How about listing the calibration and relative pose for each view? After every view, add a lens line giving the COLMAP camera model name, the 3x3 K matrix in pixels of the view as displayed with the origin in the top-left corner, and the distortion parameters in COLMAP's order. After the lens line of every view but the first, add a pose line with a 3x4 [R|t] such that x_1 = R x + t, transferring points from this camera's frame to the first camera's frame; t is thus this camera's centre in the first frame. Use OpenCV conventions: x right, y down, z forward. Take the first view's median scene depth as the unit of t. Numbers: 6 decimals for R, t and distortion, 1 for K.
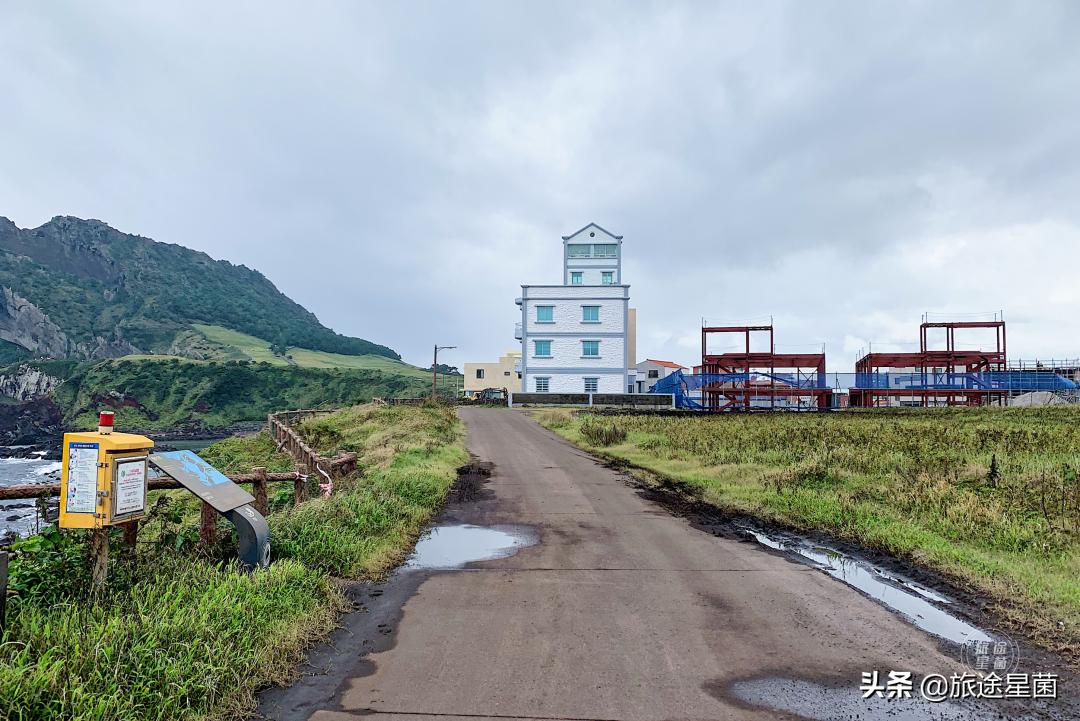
lens RADIAL K [[800.5, 0, 534.8], [0, 800.5, 323.1], [0, 0, 1]] dist [0.003602, -0.041897]
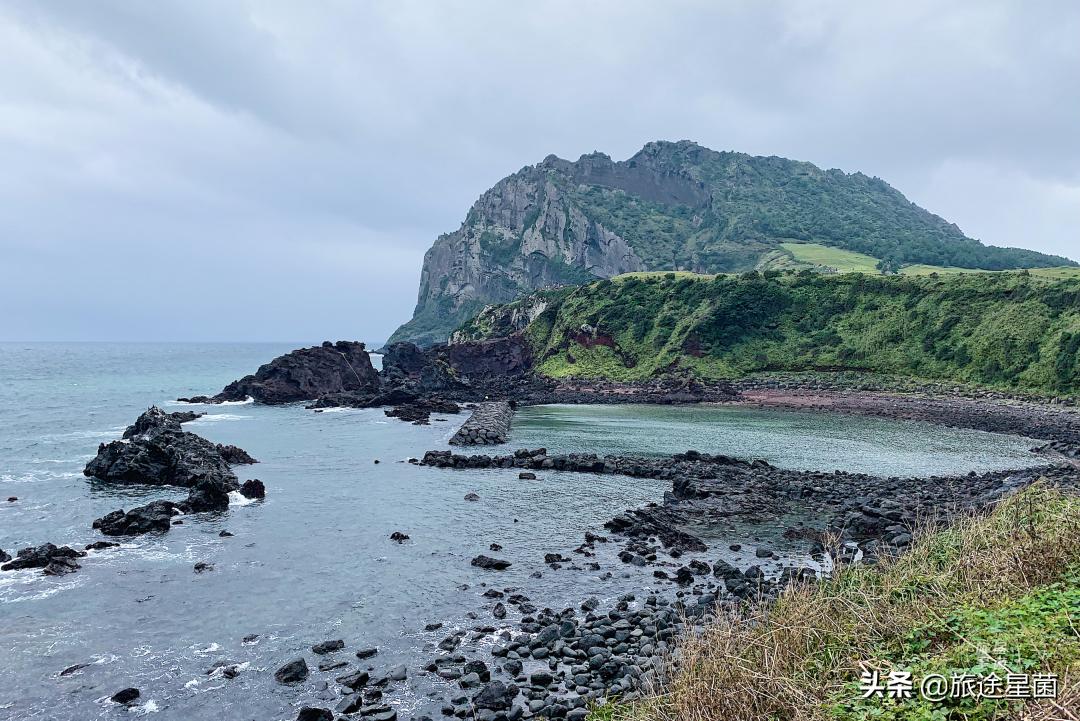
lens RADIAL K [[800.5, 0, 534.8], [0, 800.5, 323.1], [0, 0, 1]] dist [0.003602, -0.041897]
pose [[0.706745, -0.017547, -0.707251, -0.037191], [0.071066, 0.996397, 0.046294, 0.026959], [0.703890, -0.082979, 0.705445, 0.261945]]
